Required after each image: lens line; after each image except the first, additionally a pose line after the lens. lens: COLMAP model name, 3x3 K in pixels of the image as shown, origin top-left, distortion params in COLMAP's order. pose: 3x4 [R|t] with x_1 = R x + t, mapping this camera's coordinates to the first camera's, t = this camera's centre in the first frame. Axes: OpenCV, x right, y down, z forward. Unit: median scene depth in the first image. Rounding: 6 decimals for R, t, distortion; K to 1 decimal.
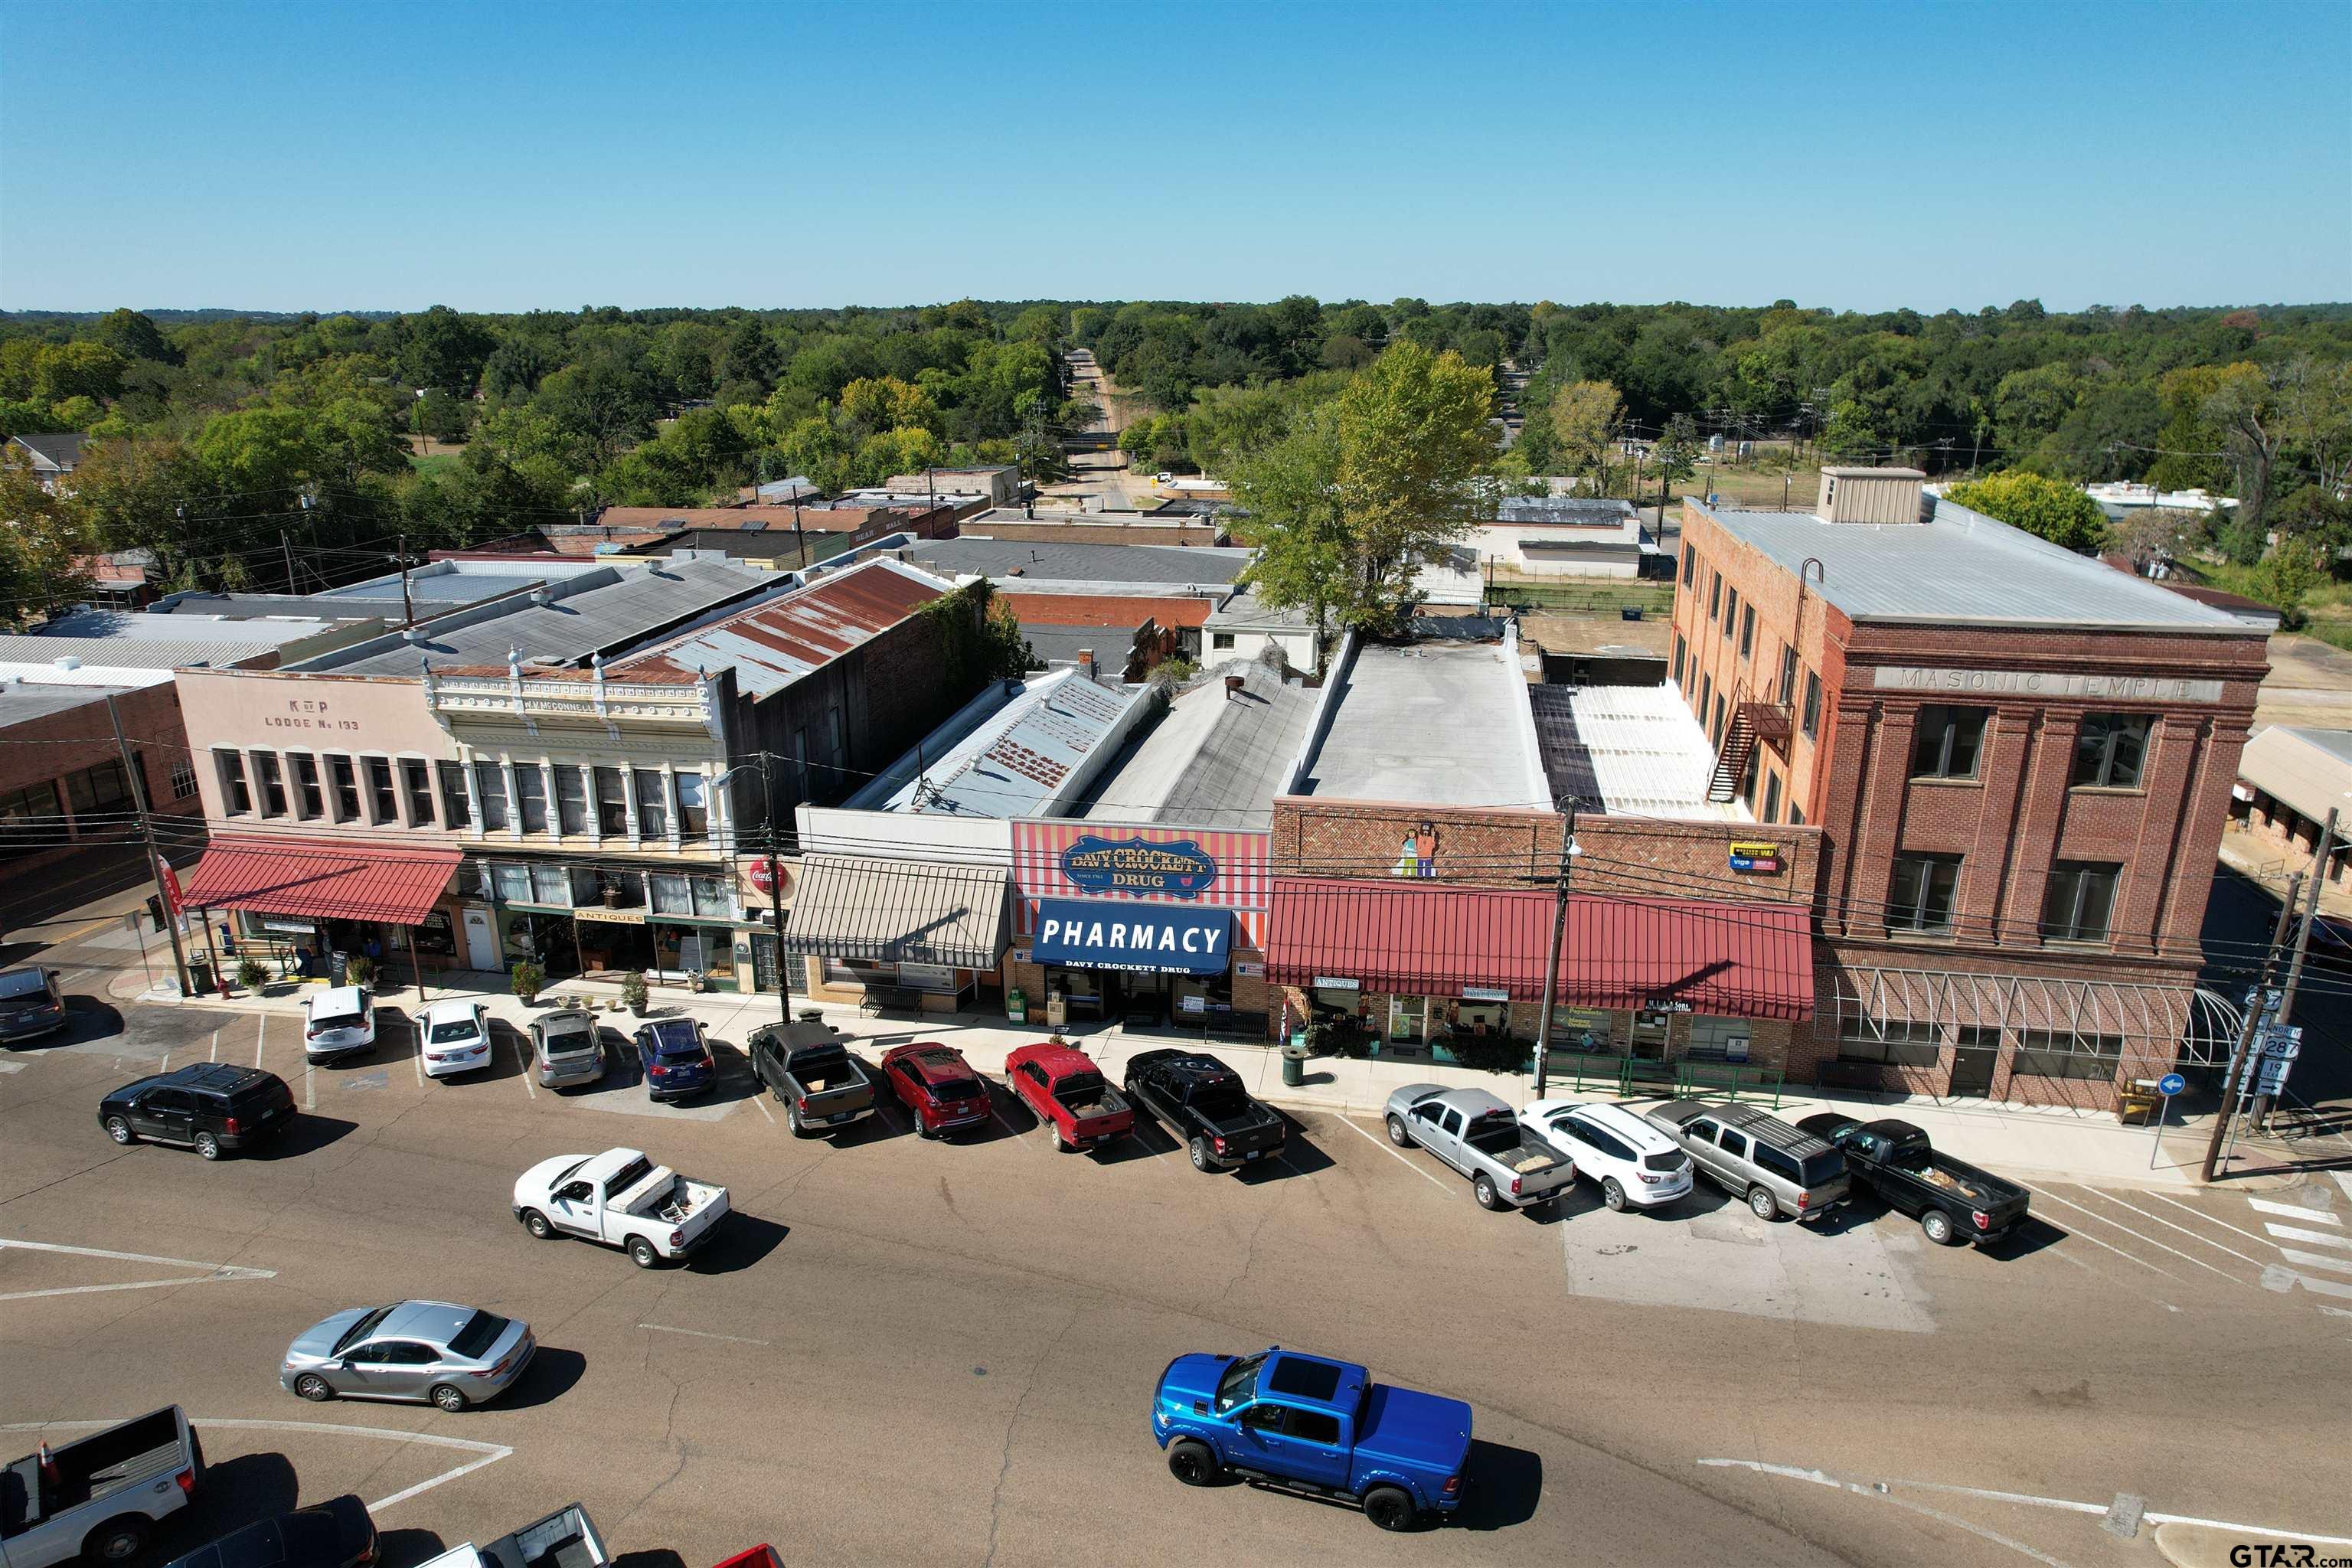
lens RADIAL K [[1490.6, 0, 1176.5], [0, 1490.6, 791.9], [0, 0, 1]] dist [-0.072465, 0.058965]
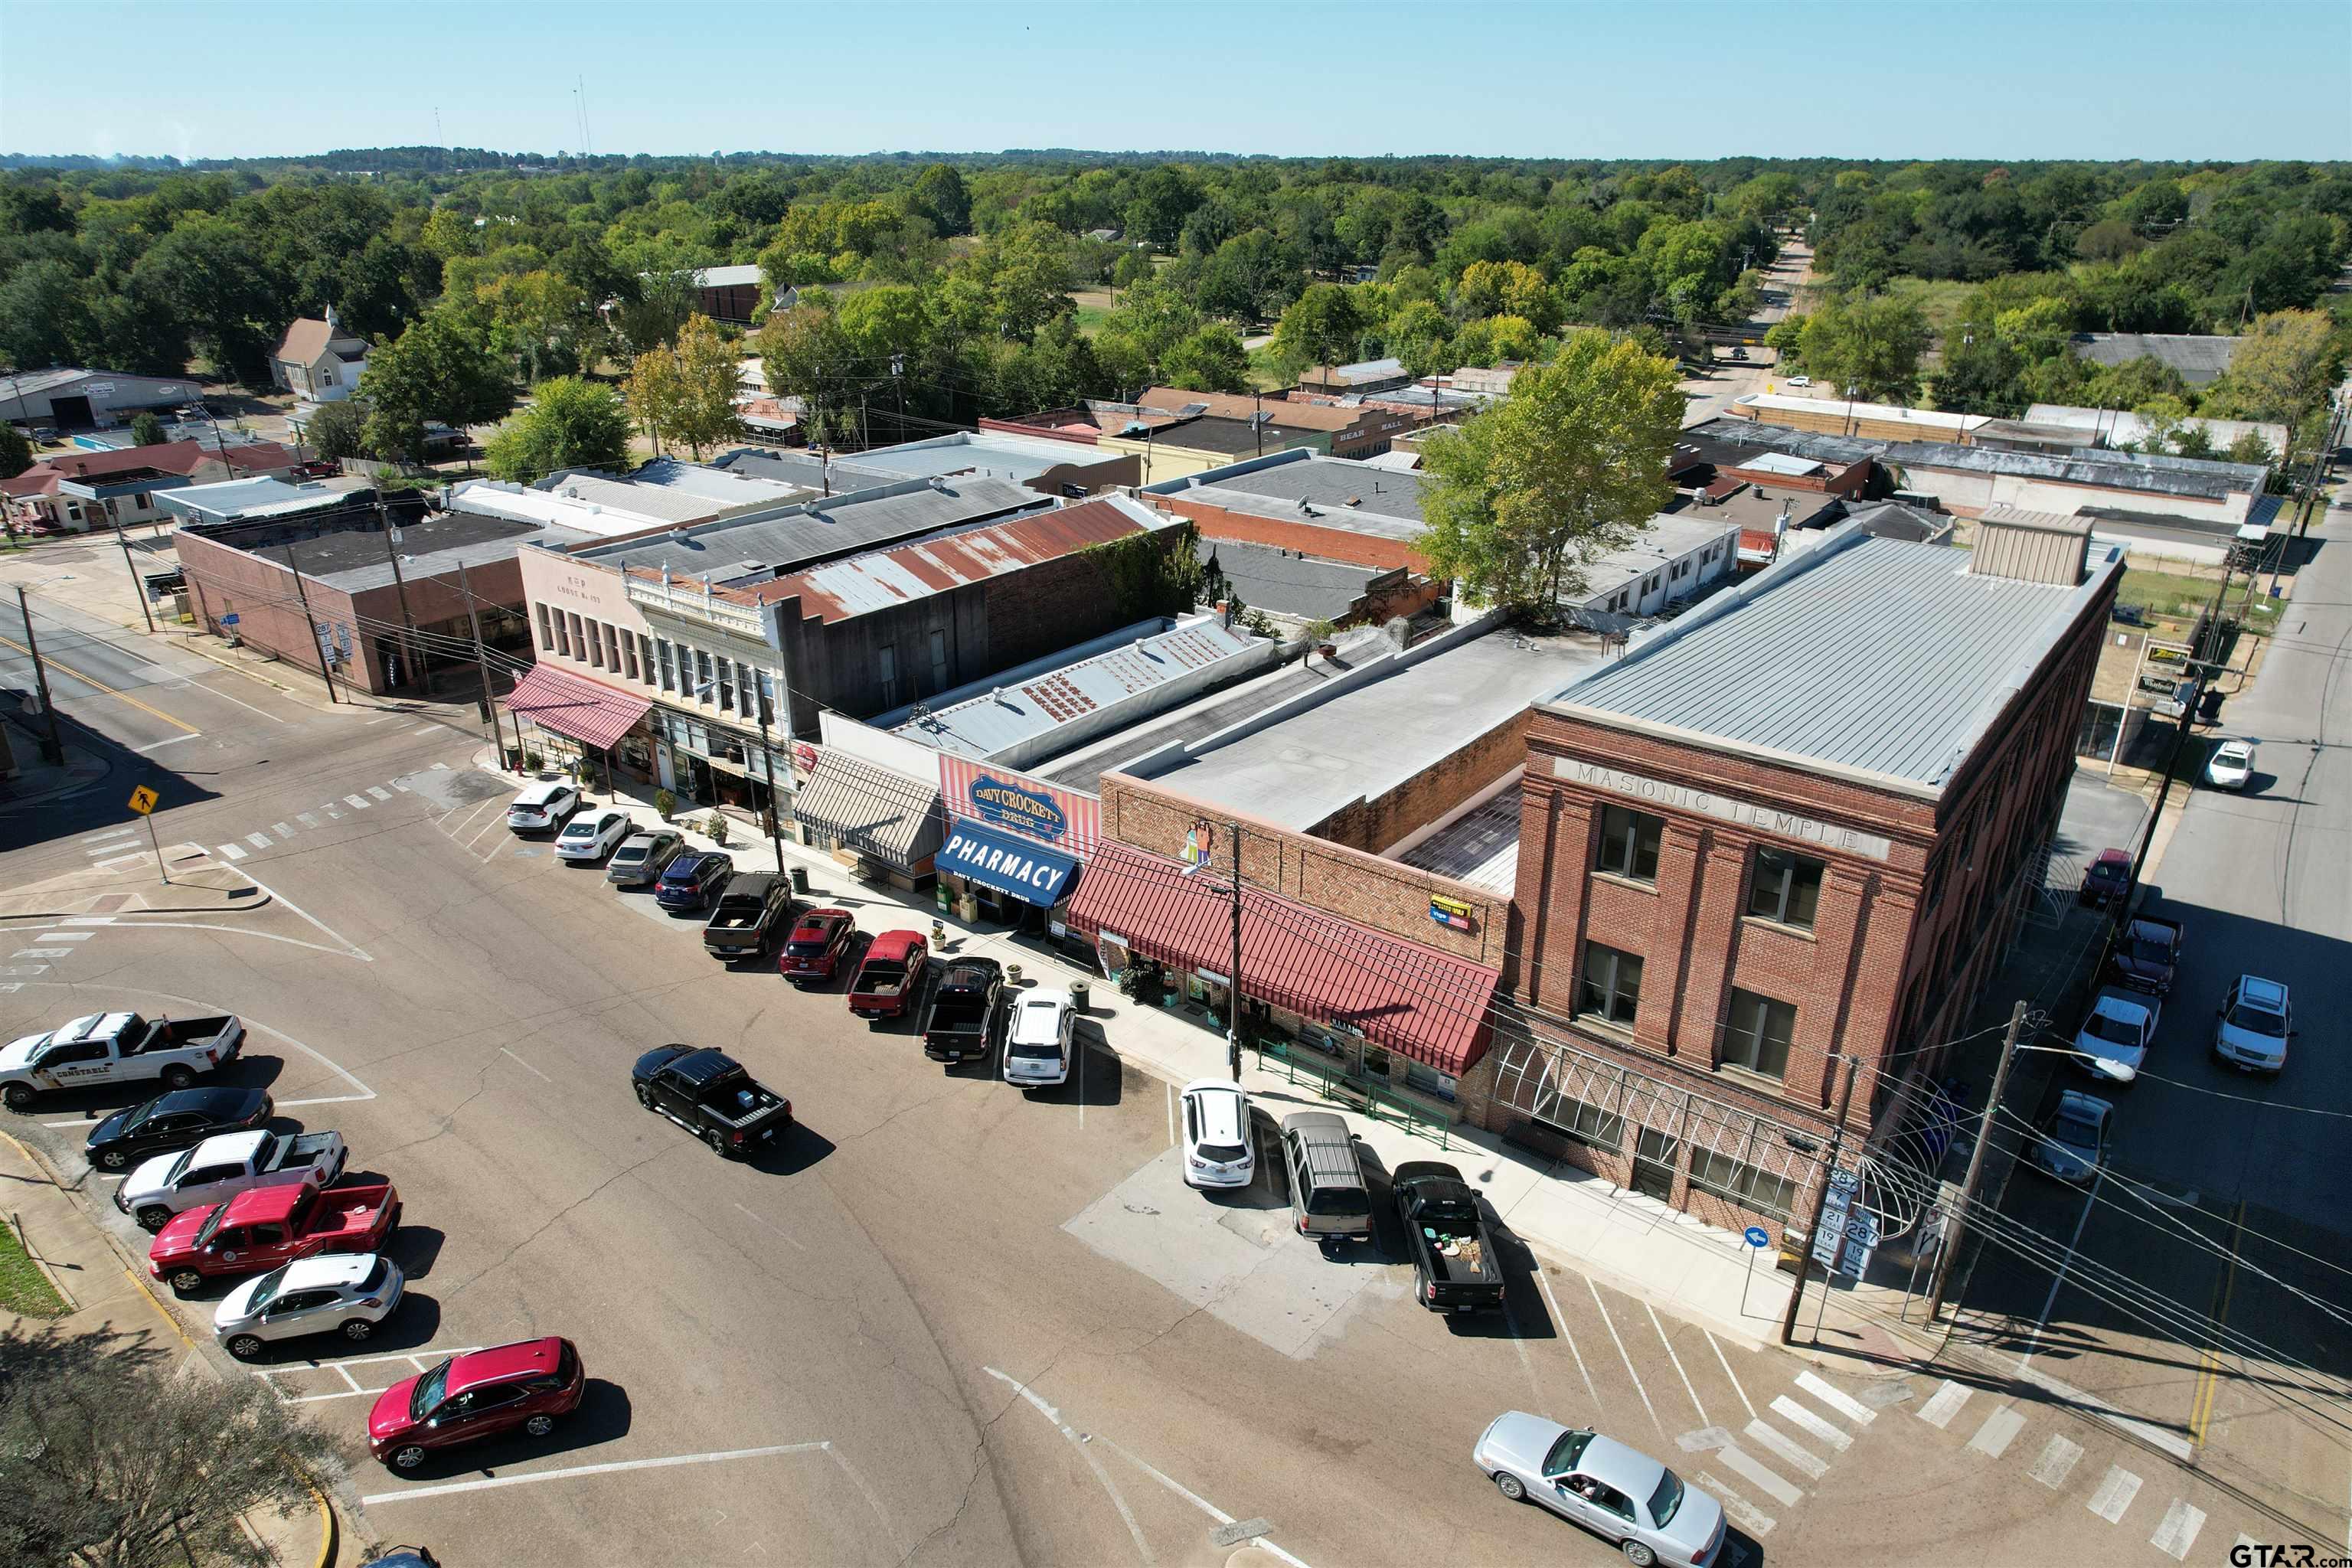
lens RADIAL K [[1490.6, 0, 1192.9], [0, 1490.6, 790.3], [0, 0, 1]] dist [-0.072465, 0.058965]
pose [[0.886277, 0.186206, -0.424075, 0.611861], [-0.146376, 0.981304, 0.124965, -0.135604], [0.439416, -0.048679, 0.896964, -0.020205]]
